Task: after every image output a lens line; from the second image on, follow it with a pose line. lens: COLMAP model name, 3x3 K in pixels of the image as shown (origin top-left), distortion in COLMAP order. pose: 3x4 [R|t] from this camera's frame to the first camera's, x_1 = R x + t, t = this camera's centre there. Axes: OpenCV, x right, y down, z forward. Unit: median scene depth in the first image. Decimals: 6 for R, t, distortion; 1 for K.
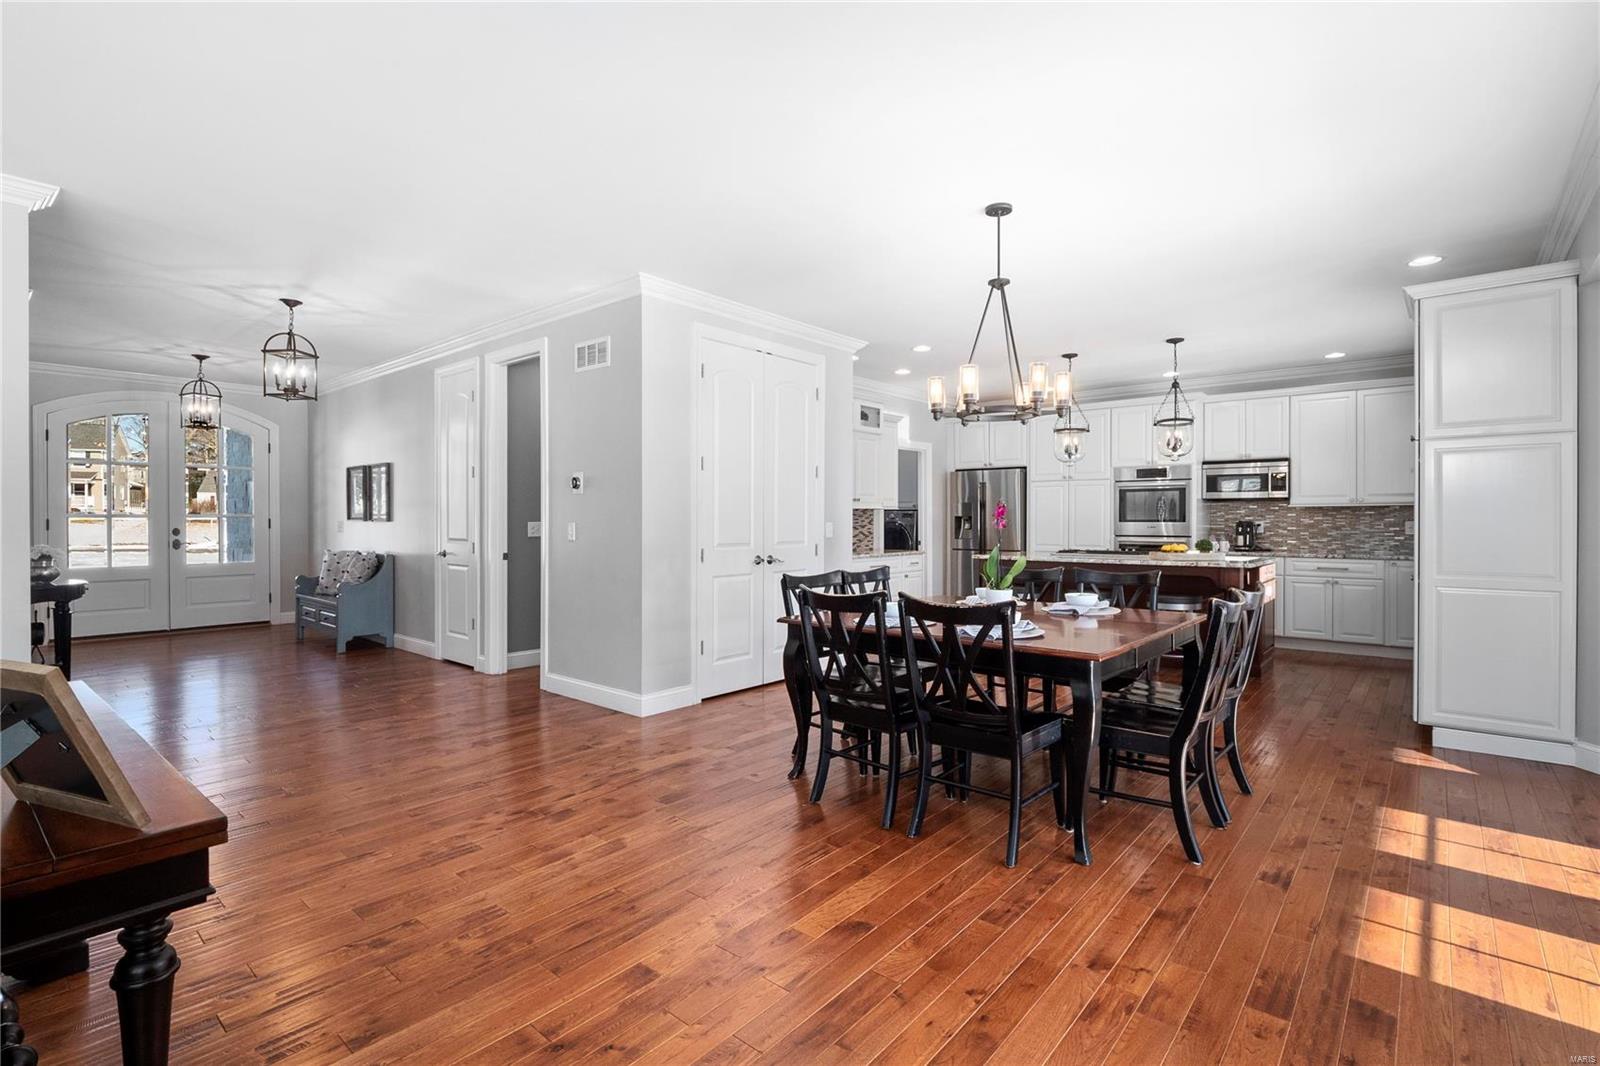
lens RADIAL K [[747.7, 0, 805.4], [0, 747.7, 528.4], [0, 0, 1]] dist [-0.011982, -0.000598]
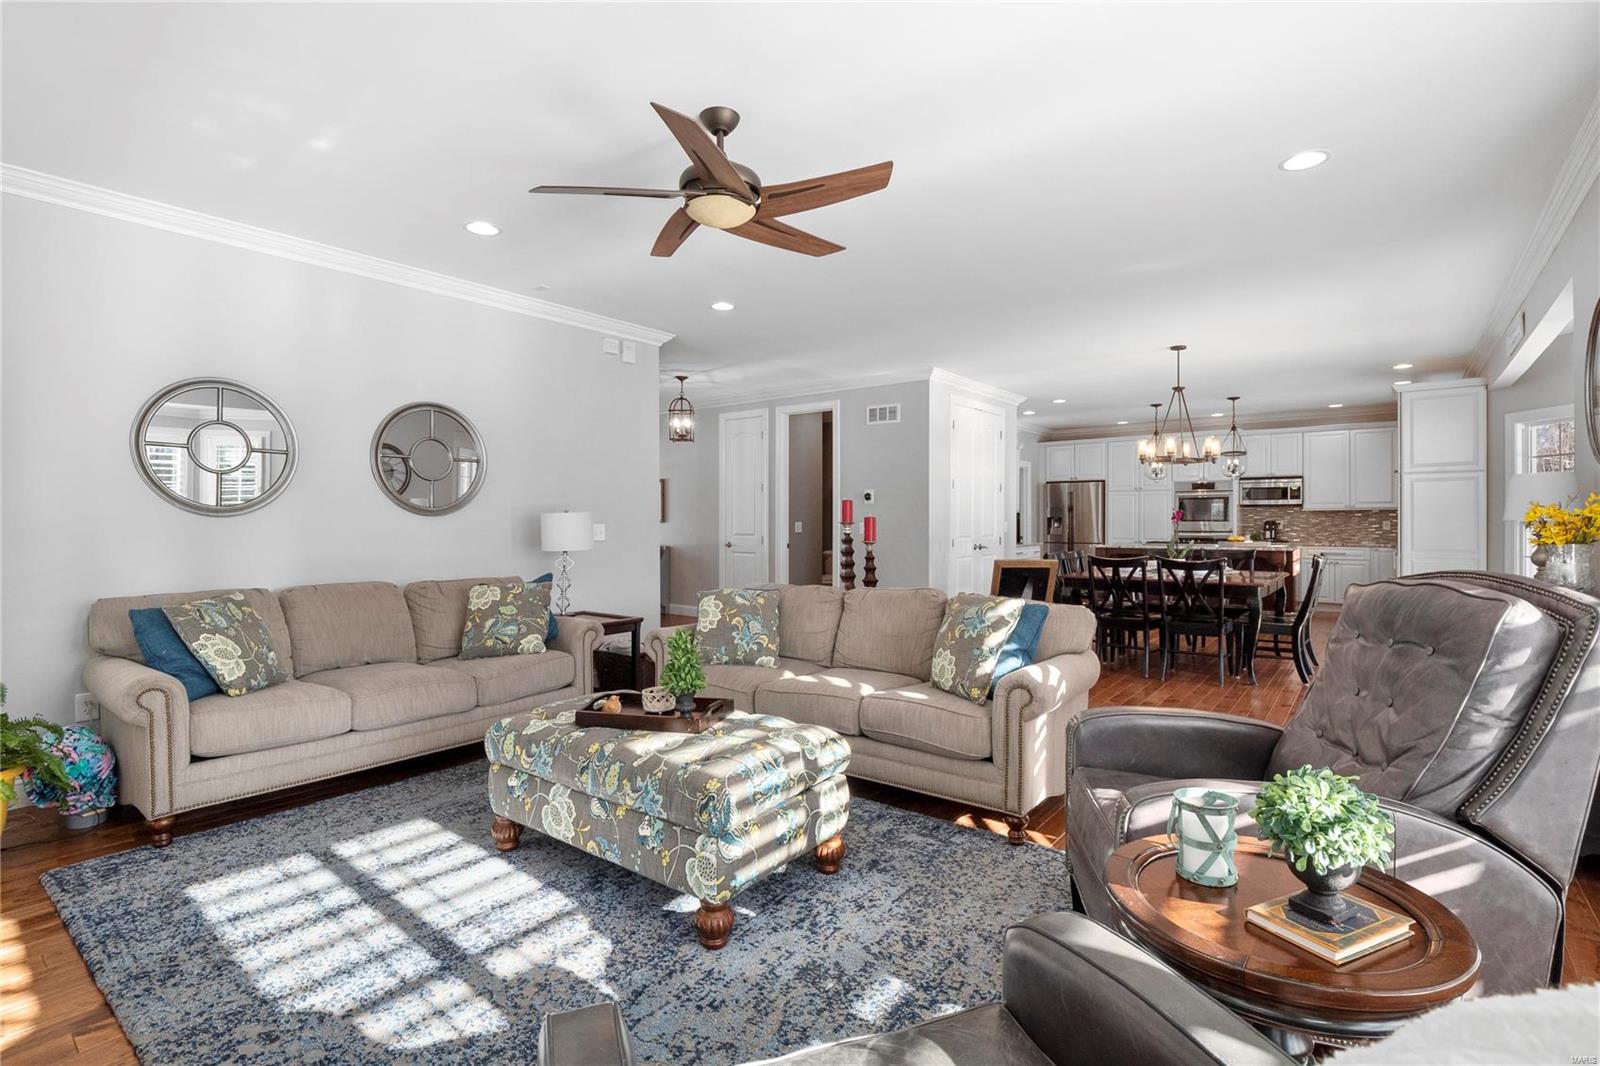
lens RADIAL K [[747.7, 0, 810.6], [0, 747.7, 532.8], [0, 0, 1]] dist [-0.011982, -0.000598]
pose [[0.999008, -0.003175, 0.044429, -0.348514], [0.002937, 0.999981, 0.005419, 0.002882], [-0.044445, -0.005283, 0.998998, -0.372679]]
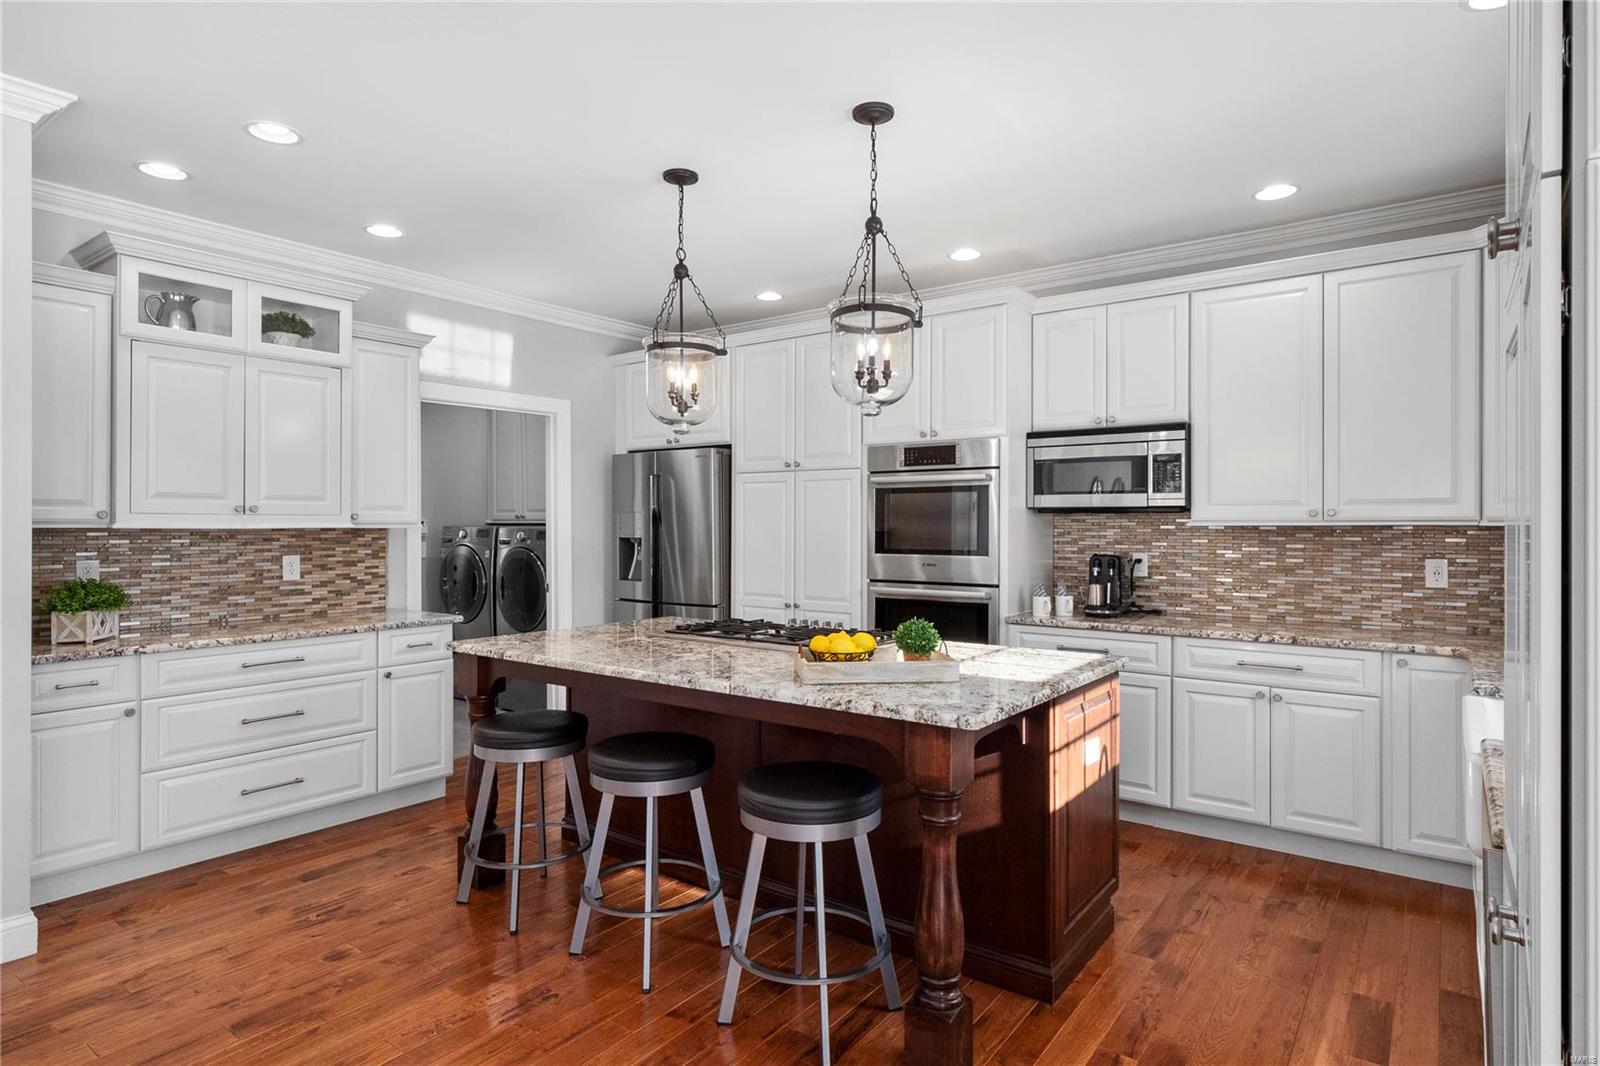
lens RADIAL K [[906.6, 0, 802.4], [0, 906.6, 529.4], [0, 0, 1]] dist [0.024252, 0.000336]
pose [[0.996378, 0.000290, 0.085035, 0.357390], [0.000378, 0.999969, -0.007835, -0.022322], [-0.085035, 0.007839, 0.996347, 0.444397]]
